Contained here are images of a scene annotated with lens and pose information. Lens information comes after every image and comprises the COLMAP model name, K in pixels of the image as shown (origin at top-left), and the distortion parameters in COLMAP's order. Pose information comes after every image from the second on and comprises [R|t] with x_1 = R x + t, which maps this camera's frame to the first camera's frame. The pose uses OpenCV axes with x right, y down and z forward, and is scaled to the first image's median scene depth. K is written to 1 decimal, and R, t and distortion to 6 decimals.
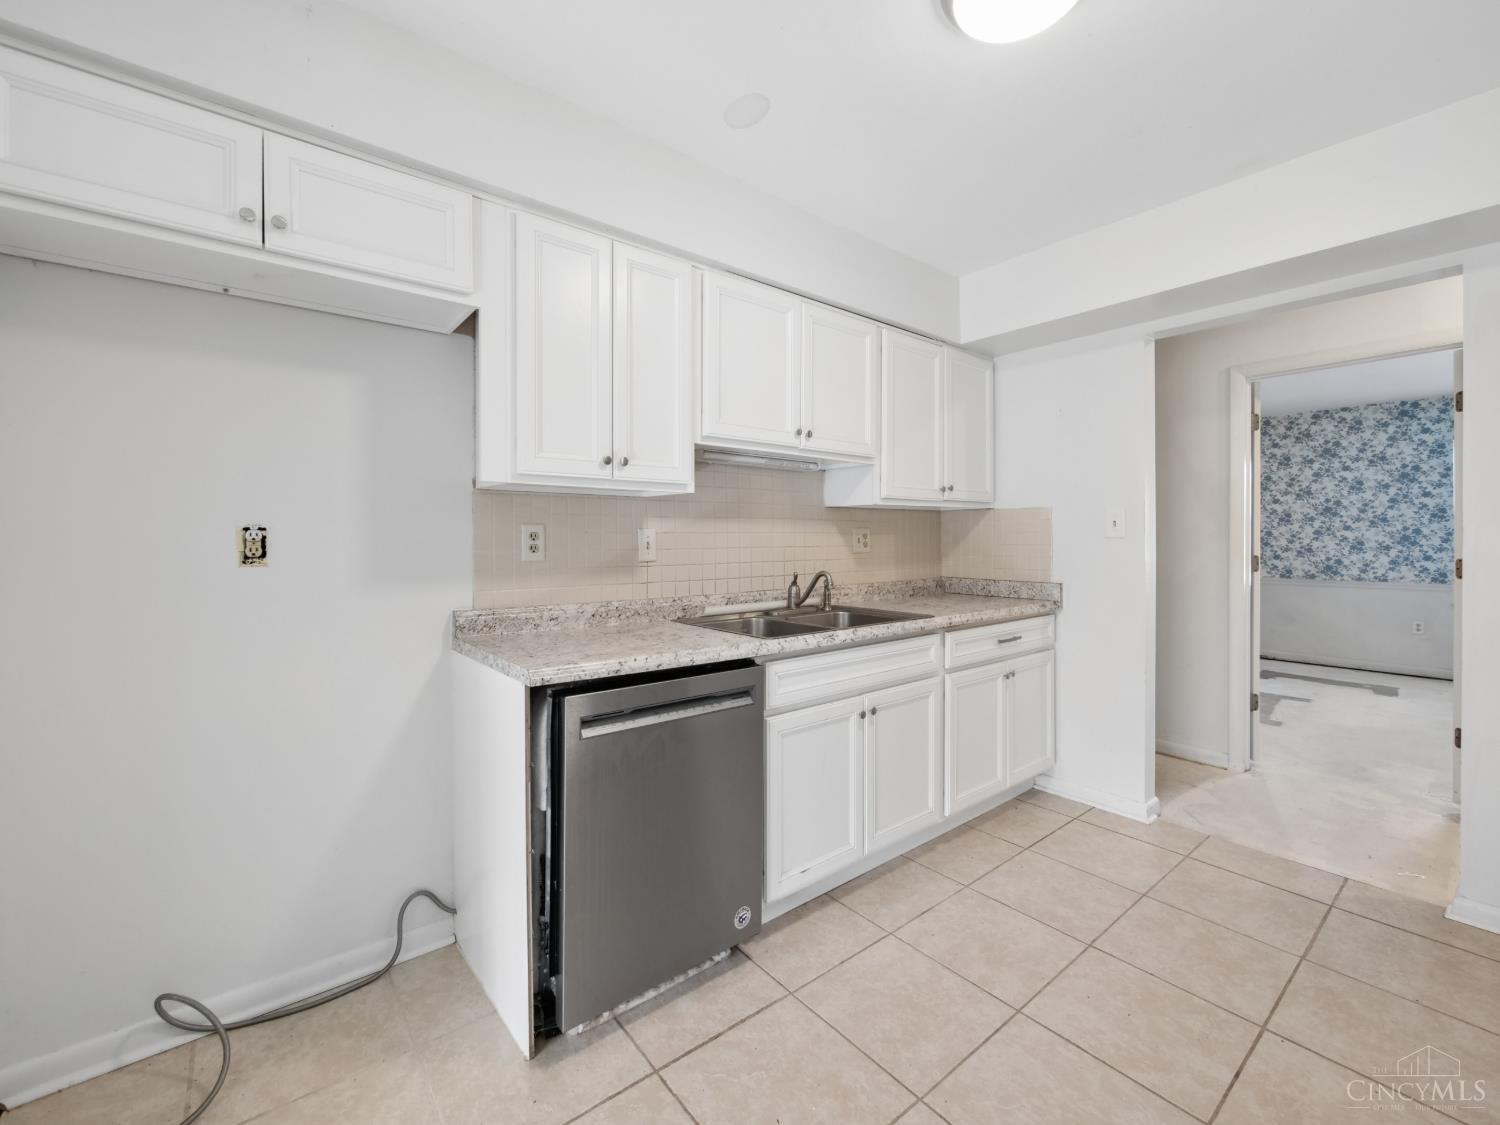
lens RADIAL K [[639.2, 0, 750.5], [0, 639.2, 540.9], [0, 0, 1]] dist [-0.002031, -0.000132]
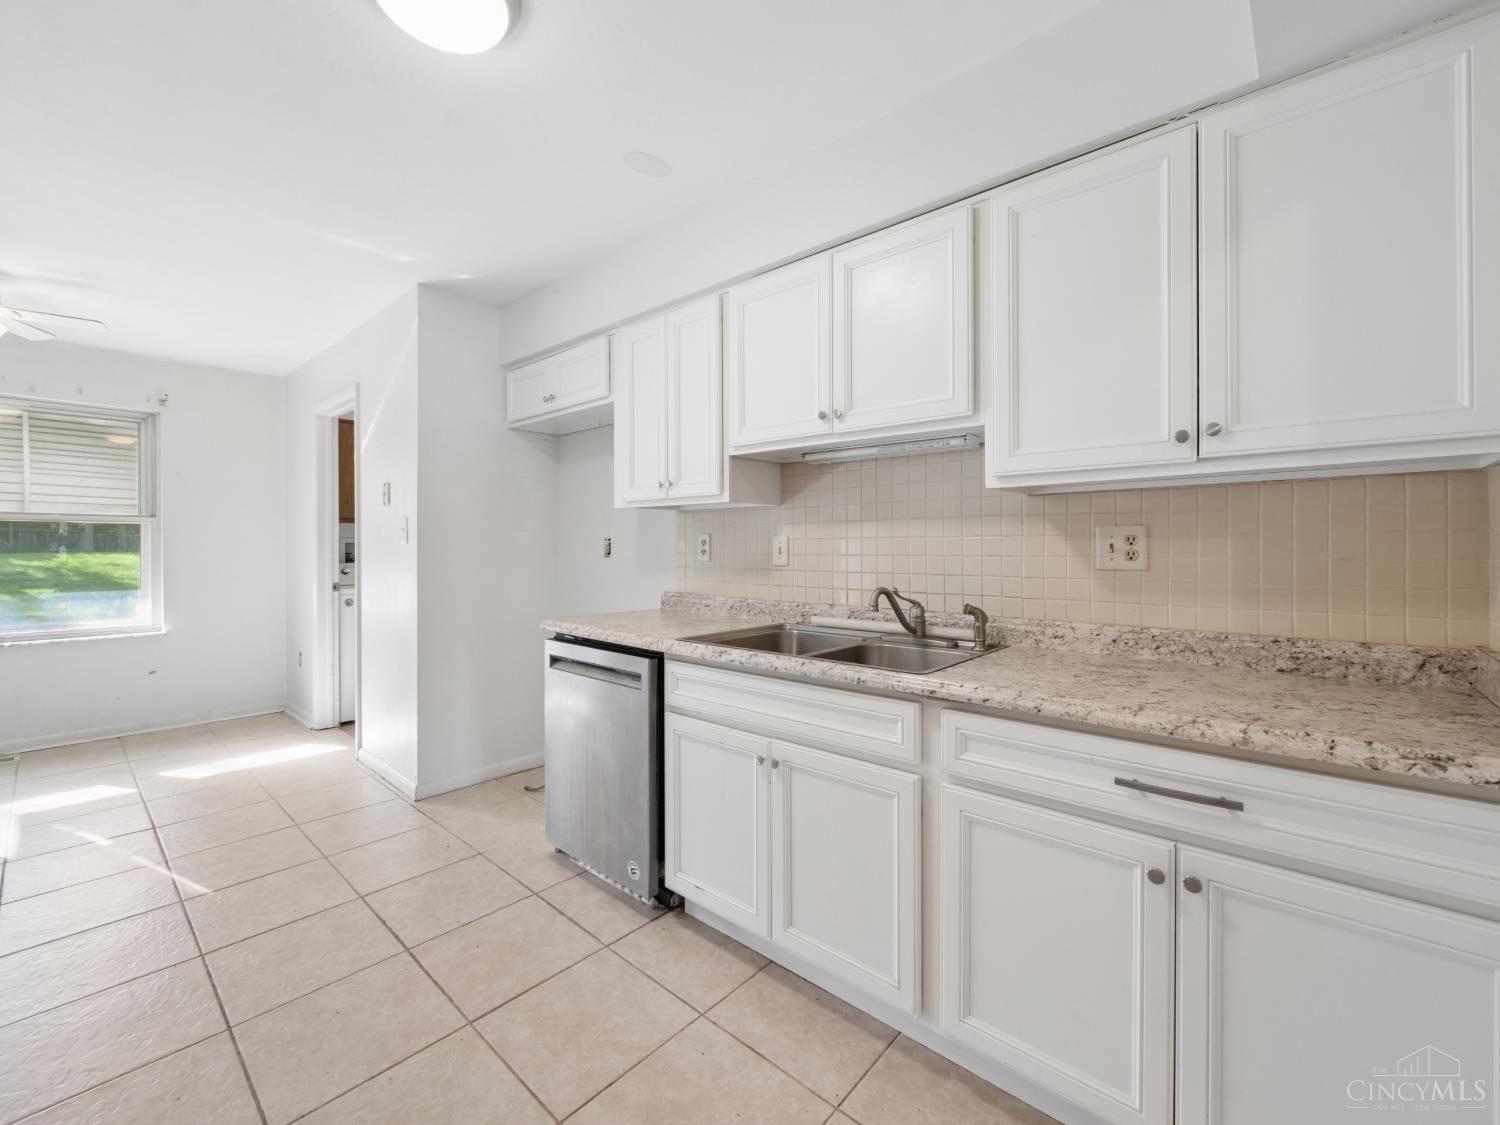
lens RADIAL K [[632.7, 0, 747.2], [0, 632.7, 549.6], [0, 0, 1]] dist [-0.002041, -0.000655]
pose [[0.161173, 0.005411, -0.986911, 0.880131], [-0.005990, 0.999972, 0.004504, 0.000659], [0.986908, 0.005186, 0.161201, 0.777443]]
